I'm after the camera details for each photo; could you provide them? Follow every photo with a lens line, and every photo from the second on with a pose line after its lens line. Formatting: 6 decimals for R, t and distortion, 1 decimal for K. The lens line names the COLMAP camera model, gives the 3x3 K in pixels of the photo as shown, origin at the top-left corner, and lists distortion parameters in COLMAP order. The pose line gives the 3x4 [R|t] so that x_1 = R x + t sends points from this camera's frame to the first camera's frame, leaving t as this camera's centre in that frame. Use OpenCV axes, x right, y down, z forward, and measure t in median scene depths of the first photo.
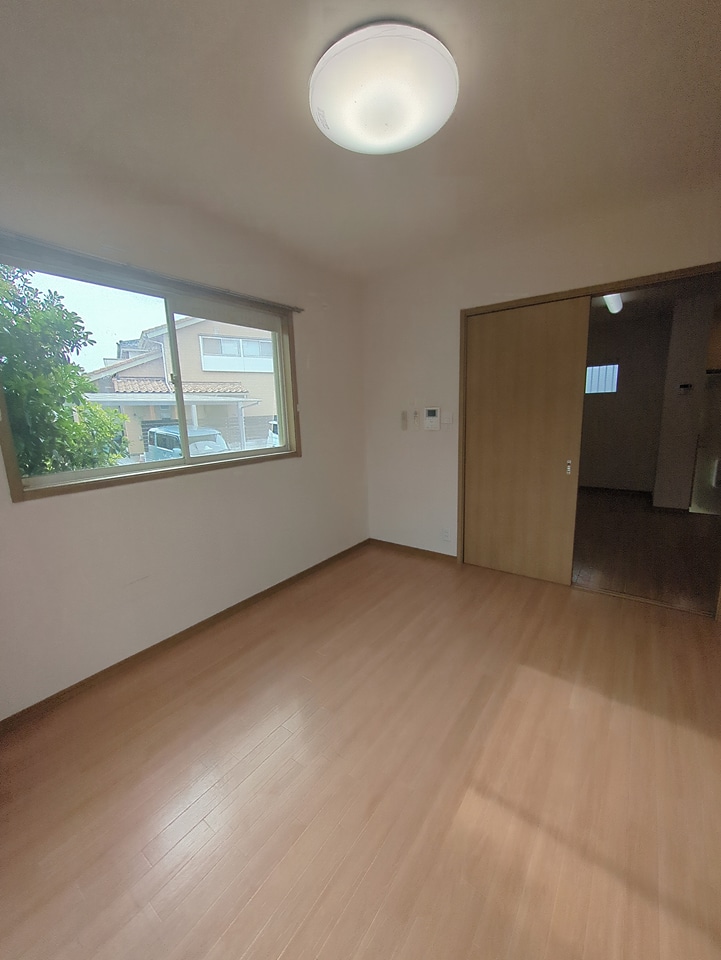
lens RADIAL K [[379.1, 0, 361.1], [0, 379.1, 474.9], [0, 0, 1]] dist [-0.002977, 0.000744]
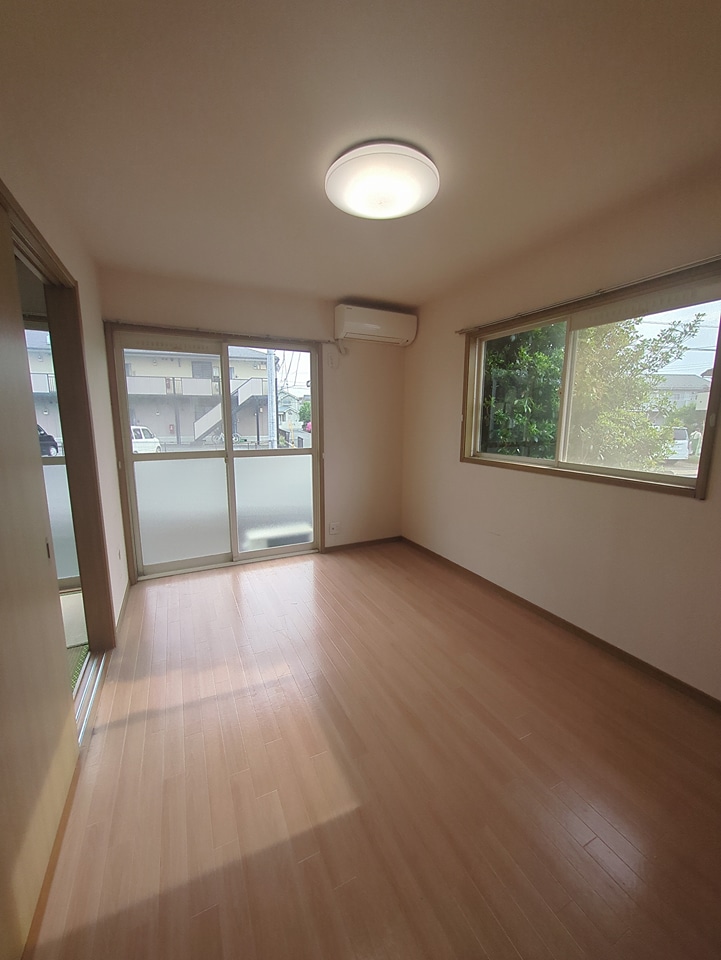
lens RADIAL K [[379.1, 0, 361.1], [0, 379.1, 477.5], [0, 0, 1]] dist [-0.002977, 0.000744]
pose [[-0.464131, 0.168118, -0.869666, 0.635036], [-0.139076, 0.955814, 0.258995, -0.169733], [0.874780, 0.241157, -0.420241, 0.798561]]
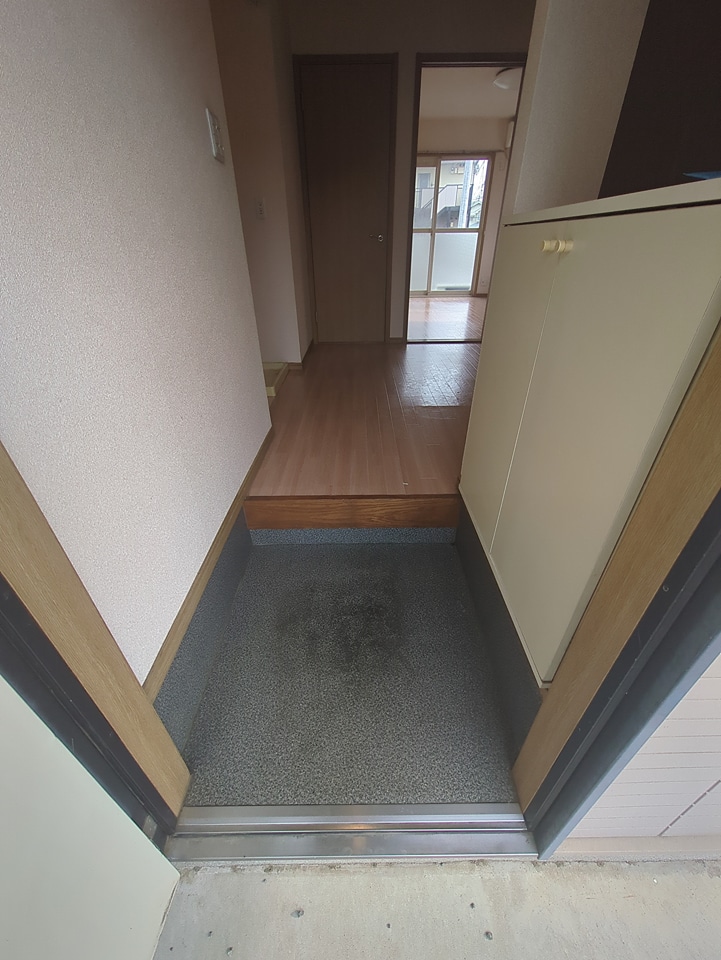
lens RADIAL K [[379.1, 0, 356.0], [0, 379.1, 481.2], [0, 0, 1]] dist [-0.002977, 0.000744]
pose [[-0.807852, 0.347308, -0.476186, 1.786620], [-0.064681, 0.750813, 0.657341, -0.211060], [0.585826, 0.561834, -0.584081, 1.843179]]
